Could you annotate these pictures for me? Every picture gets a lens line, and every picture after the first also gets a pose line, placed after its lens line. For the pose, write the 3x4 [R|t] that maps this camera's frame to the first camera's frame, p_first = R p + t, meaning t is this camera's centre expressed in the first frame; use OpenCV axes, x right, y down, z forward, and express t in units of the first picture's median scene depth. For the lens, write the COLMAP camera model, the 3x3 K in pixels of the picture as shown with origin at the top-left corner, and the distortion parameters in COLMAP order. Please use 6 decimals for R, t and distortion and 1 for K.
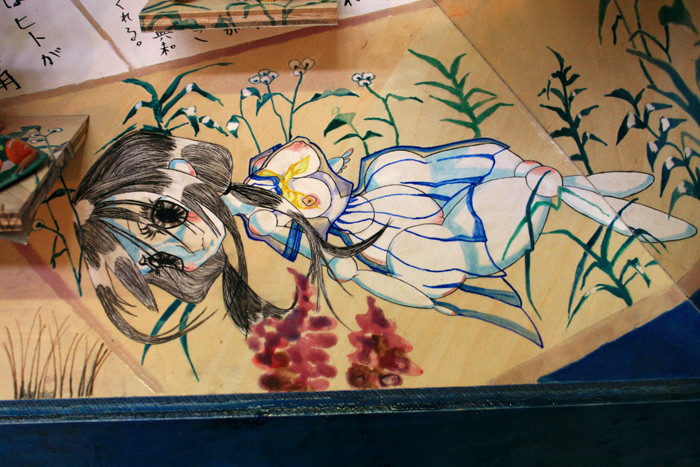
lens RADIAL K [[812.5, 0, 347.2], [0, 812.5, 237.6], [0, 0, 1]] dist [-0.042940, 0.000000]
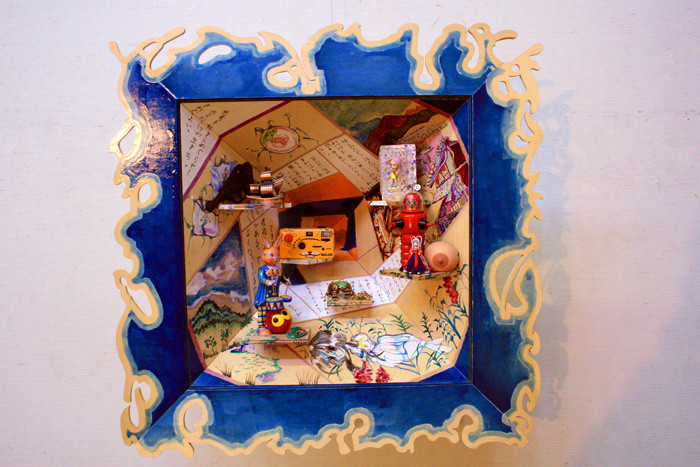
lens RADIAL K [[793.4, 0, 347.6], [0, 793.4, 233.6], [0, 0, 1]] dist [-0.119288, 0.000000]
pose [[0.999913, 0.009546, 0.009085, -0.183042], [-0.004919, 0.909932, -0.414728, 1.135066], [-0.012226, 0.414647, 0.909900, -2.993149]]
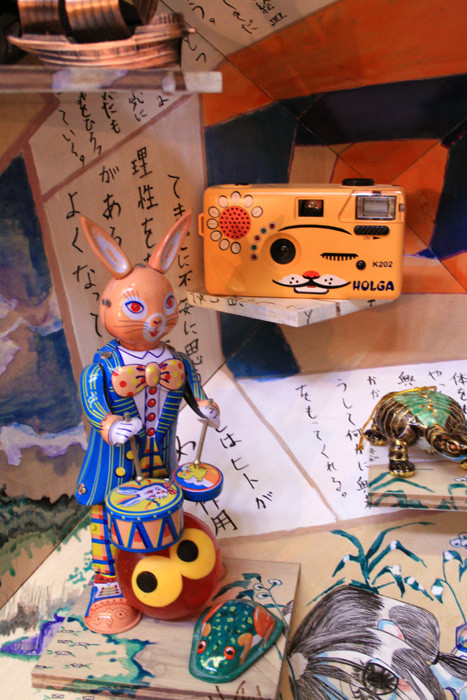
lens RADIAL K [[768.9, 0, 222.1], [0, 768.9, 335.6], [0, 0, 1]] dist [-0.059708, 0.000000]
pose [[0.980380, 0.051100, -0.190380, -0.257481], [-0.092311, 0.972382, -0.214366, -0.233978], [0.174168, 0.227734, 0.958020, -0.080233]]
